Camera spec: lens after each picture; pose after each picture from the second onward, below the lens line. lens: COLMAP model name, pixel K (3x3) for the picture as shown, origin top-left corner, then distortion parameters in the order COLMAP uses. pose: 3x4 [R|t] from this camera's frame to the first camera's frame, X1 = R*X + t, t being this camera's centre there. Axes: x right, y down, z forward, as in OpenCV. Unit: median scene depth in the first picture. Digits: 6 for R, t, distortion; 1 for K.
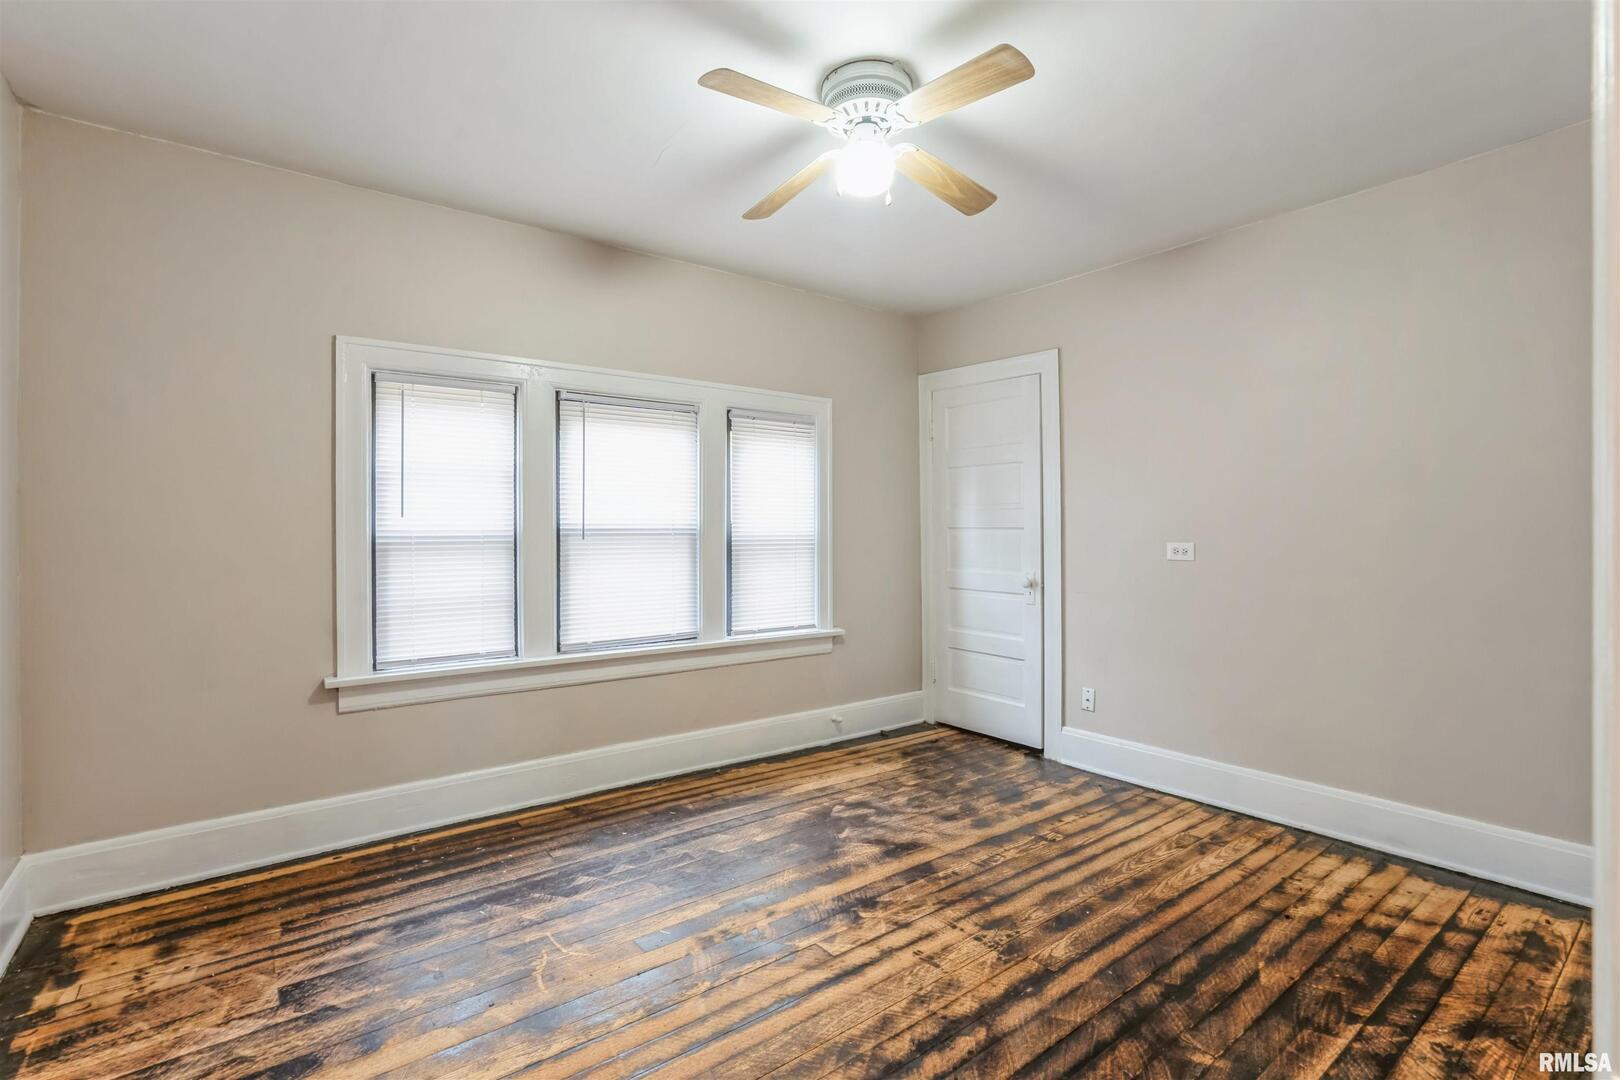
lens RADIAL K [[746.1, 0, 807.5], [0, 746.1, 530.2], [0, 0, 1]] dist [-0.043763, 0.018841]
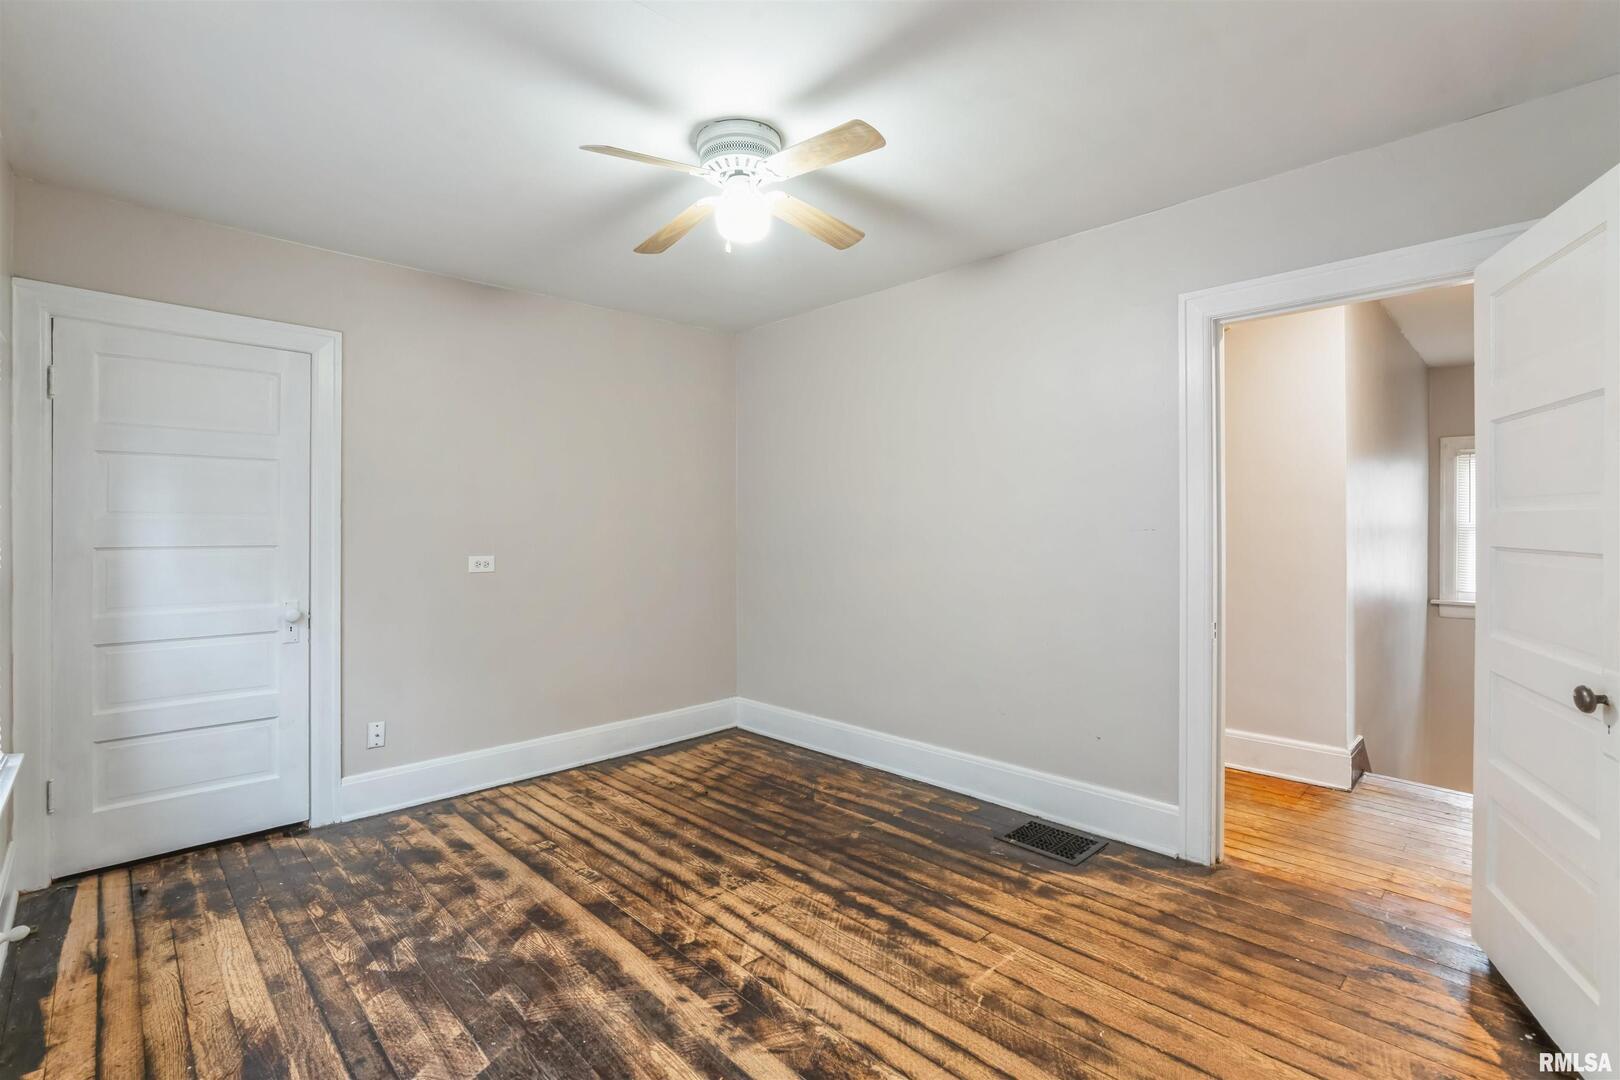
lens RADIAL K [[746.1, 0, 807.5], [0, 746.1, 530.2], [0, 0, 1]] dist [-0.043763, 0.018841]
pose [[-0.114807, -0.003441, 0.993382, -0.814697], [0.003157, 0.999988, 0.003829, -0.030798], [-0.993383, 0.003576, -0.114795, 0.839178]]
